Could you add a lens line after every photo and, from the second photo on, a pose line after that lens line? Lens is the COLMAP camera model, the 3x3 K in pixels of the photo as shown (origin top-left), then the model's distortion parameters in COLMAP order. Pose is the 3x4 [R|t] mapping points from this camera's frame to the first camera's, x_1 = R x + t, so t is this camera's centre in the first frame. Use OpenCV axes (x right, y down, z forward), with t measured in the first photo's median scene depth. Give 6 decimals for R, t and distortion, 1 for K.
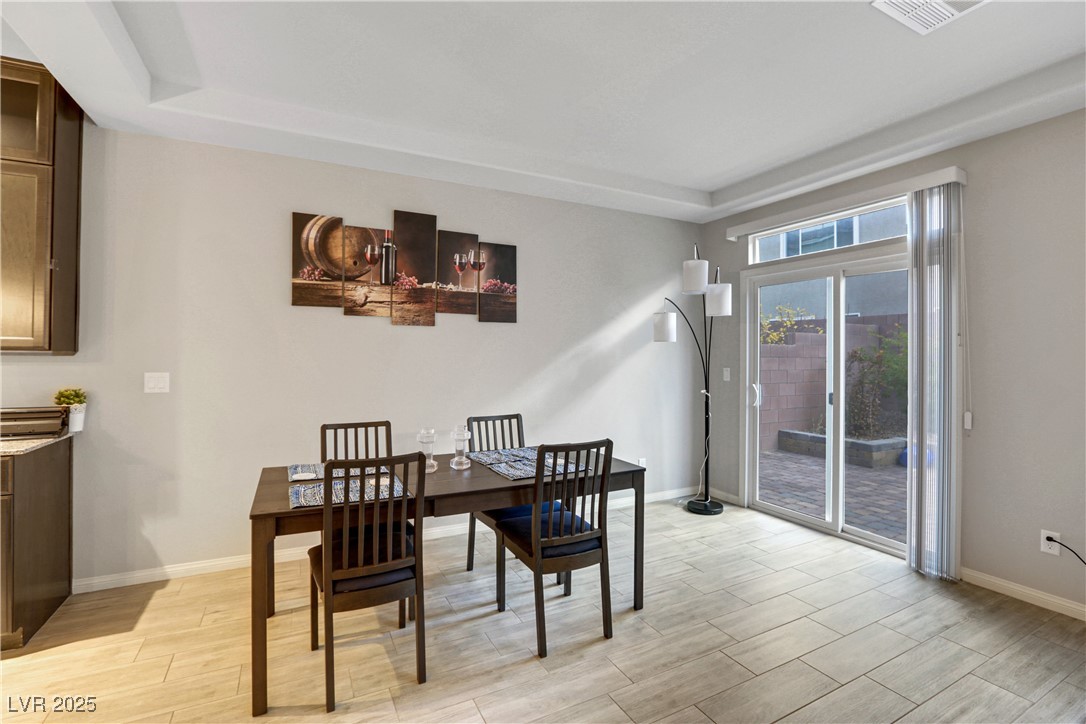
lens RADIAL K [[489.1, 0, 537.1], [0, 489.1, 356.8], [0, 0, 1]] dist [-0.048315, 0.004380]
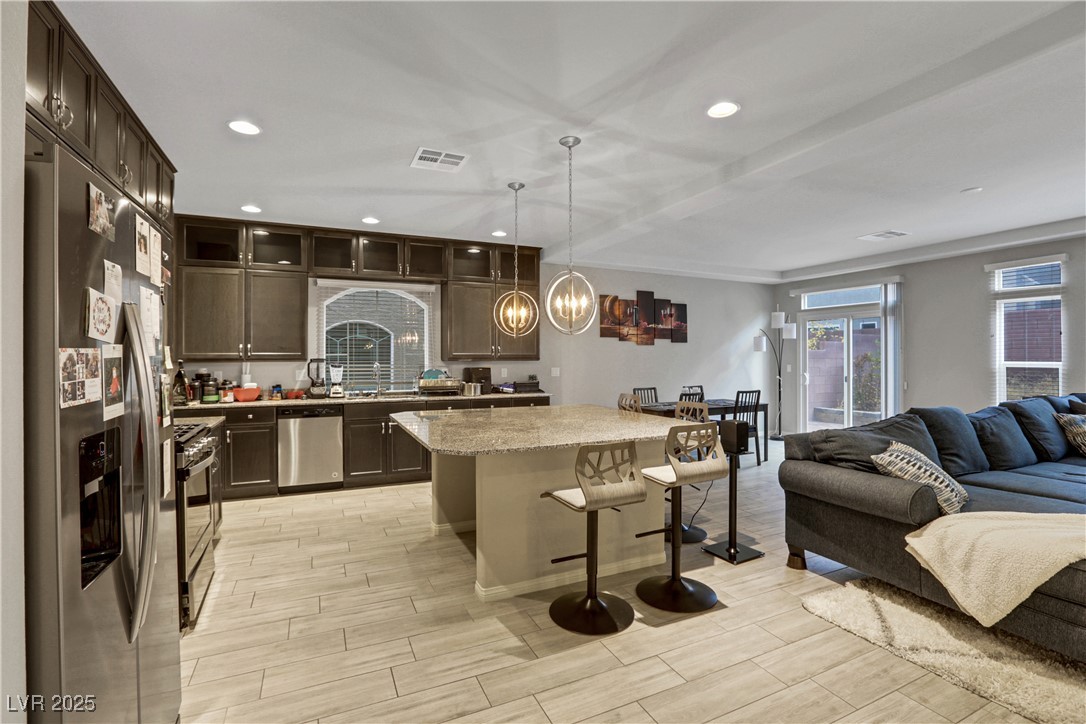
lens RADIAL K [[489.1, 0, 539.3], [0, 489.1, 360.2], [0, 0, 1]] dist [-0.048315, 0.004380]
pose [[0.999274, -0.008058, -0.037242, -0.610821], [0.008045, 0.999968, -0.000520, -0.001168], [0.037245, 0.000220, 0.999306, -1.082808]]
